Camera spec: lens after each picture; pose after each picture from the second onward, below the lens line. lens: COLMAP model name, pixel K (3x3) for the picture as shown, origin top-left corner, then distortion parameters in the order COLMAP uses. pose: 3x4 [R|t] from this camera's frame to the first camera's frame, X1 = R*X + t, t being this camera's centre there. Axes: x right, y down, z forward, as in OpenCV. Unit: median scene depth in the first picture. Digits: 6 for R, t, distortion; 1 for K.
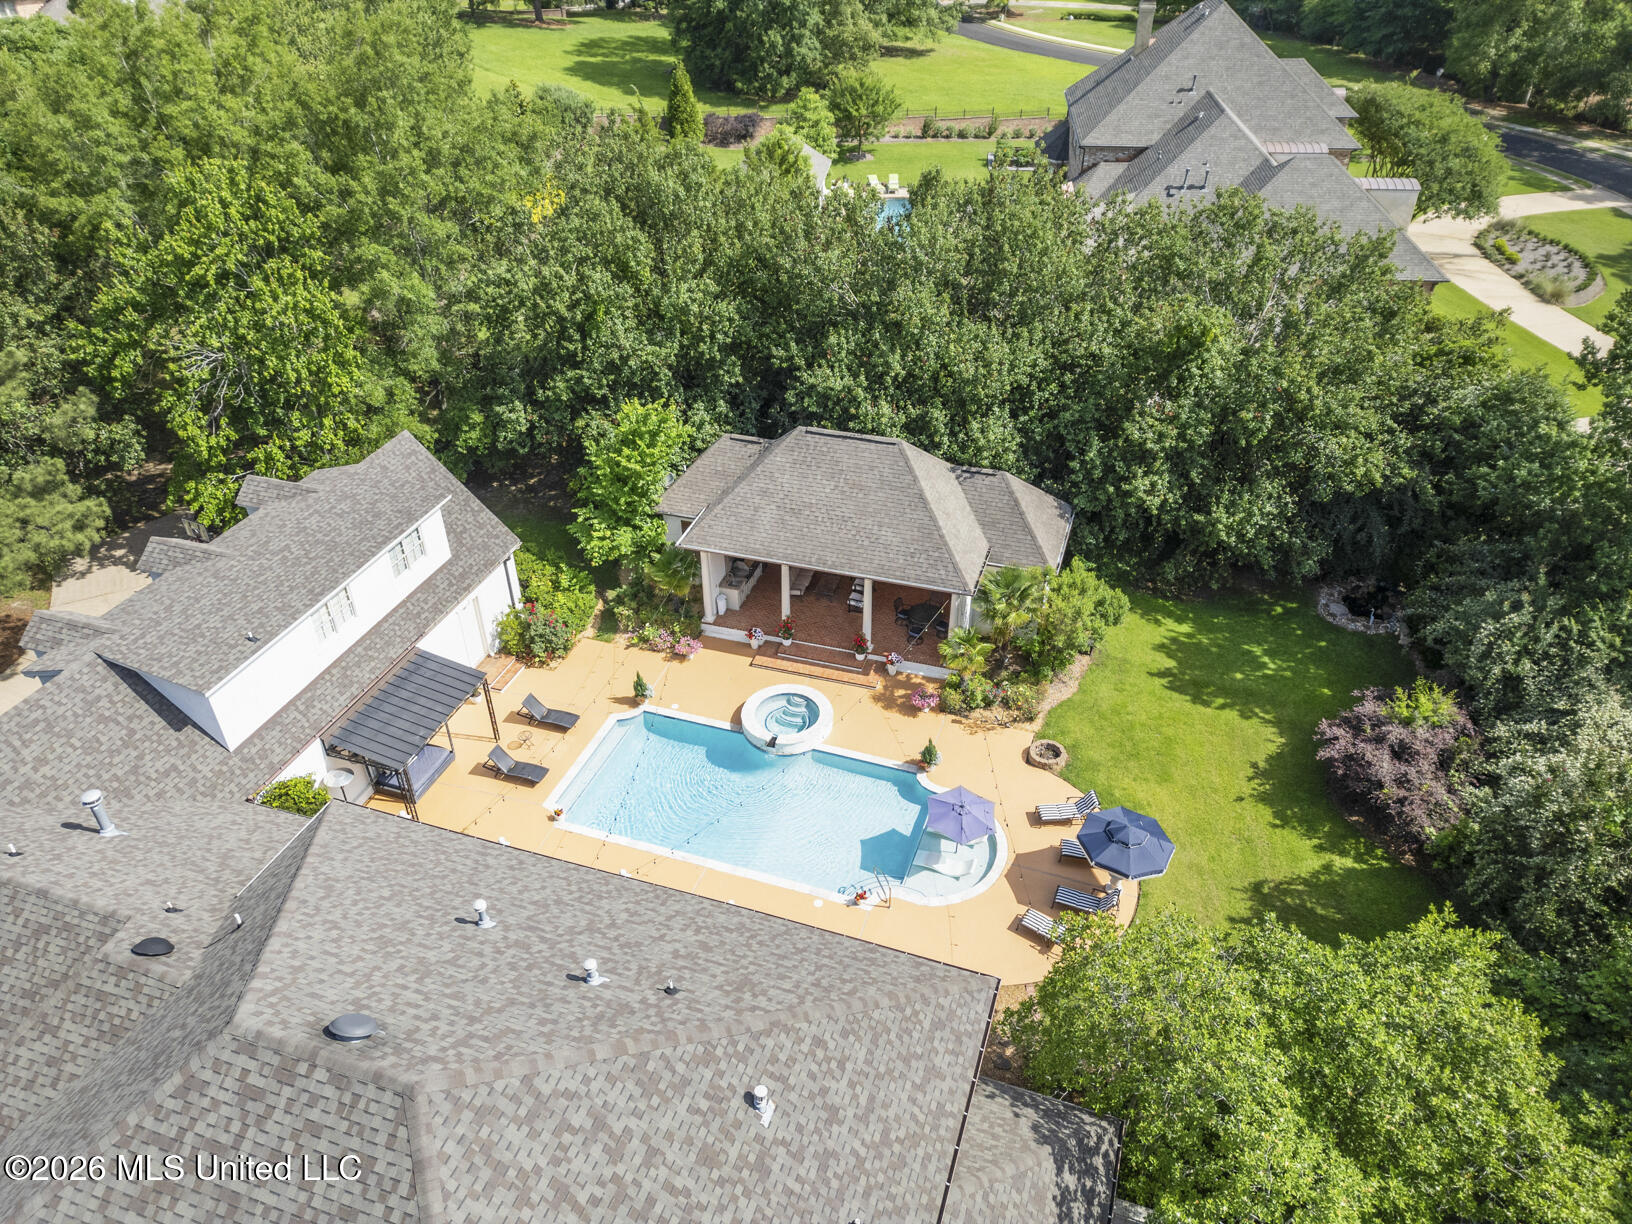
lens RADIAL K [[1125.4, 0, 816.0], [0, 1125.4, 612.0], [0, 0, 1]] dist [0.114022, -0.129509]
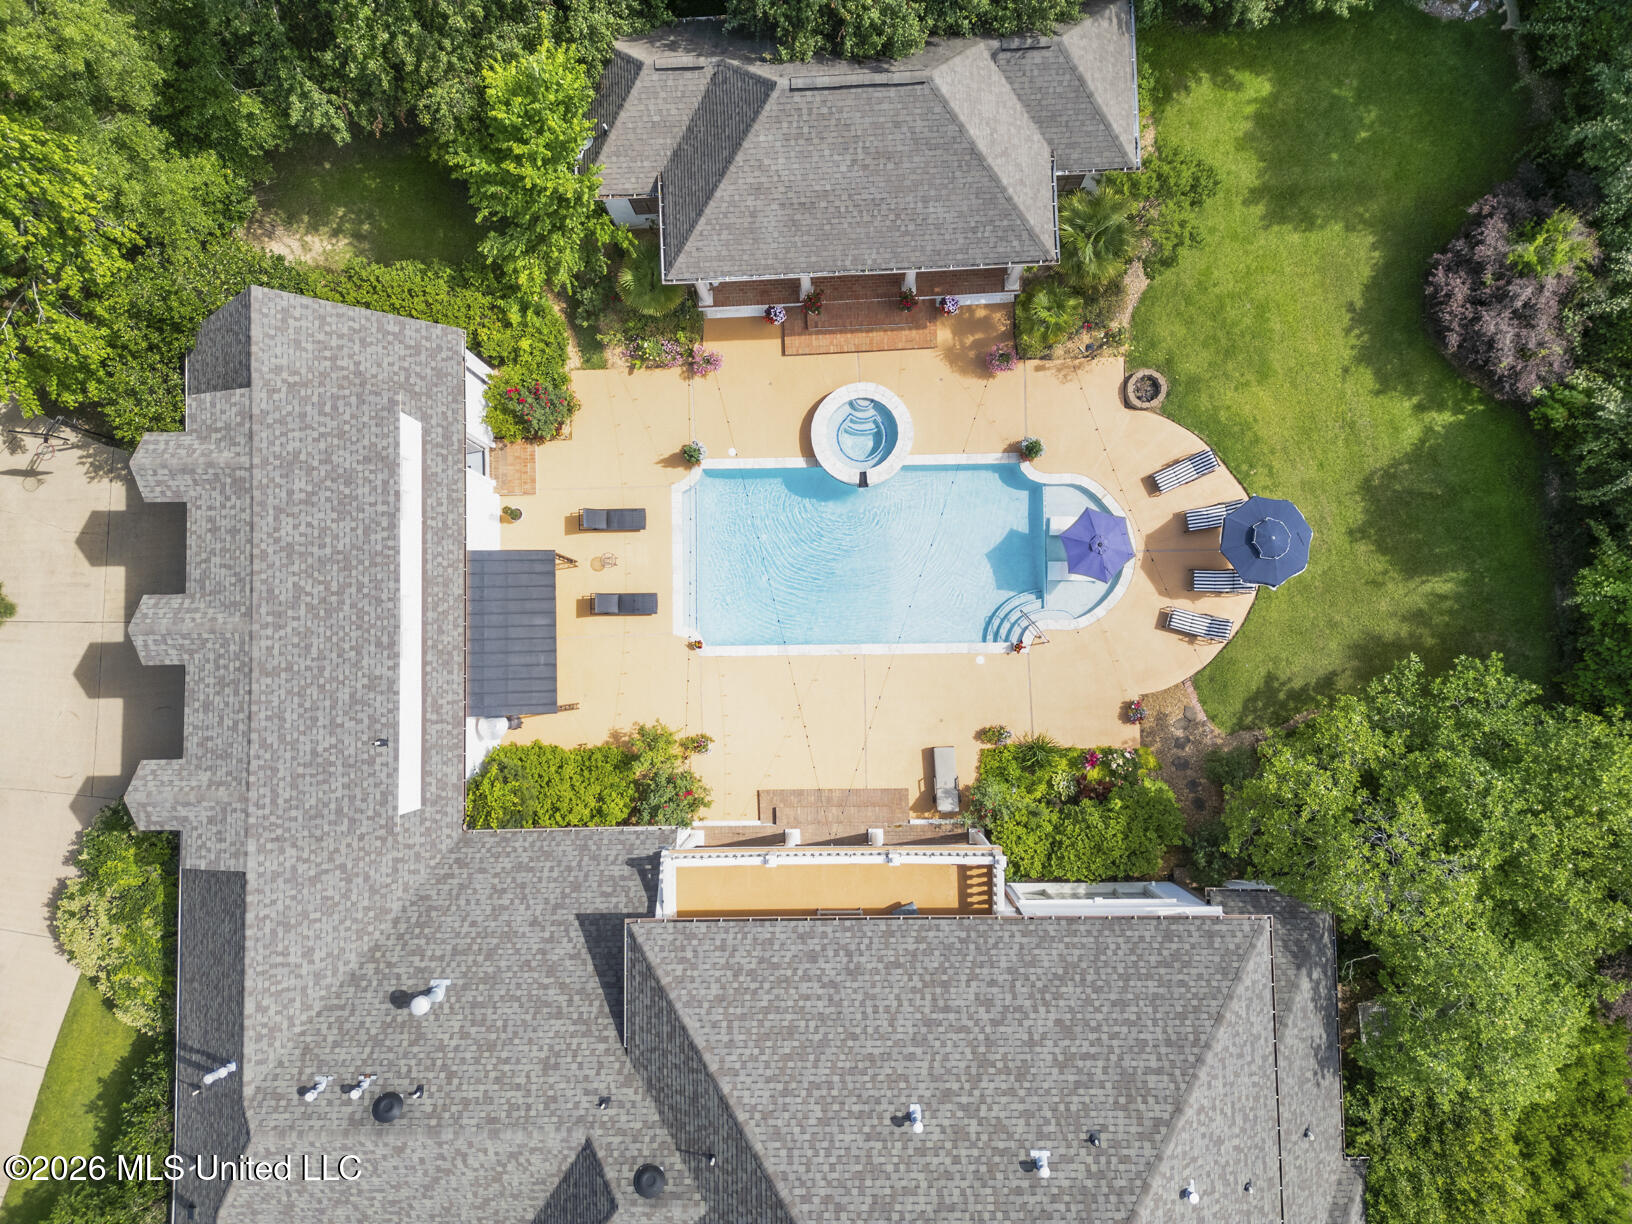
lens RADIAL K [[1125.4, 0, 816.0], [0, 1125.4, 612.0], [0, 0, 1]] dist [0.114022, -0.129509]
pose [[0.938338, -0.345687, -0.004631, -0.103939], [0.219962, 0.586626, 0.779414, -0.531442], [-0.266717, -0.732373, 0.626492, 0.337122]]
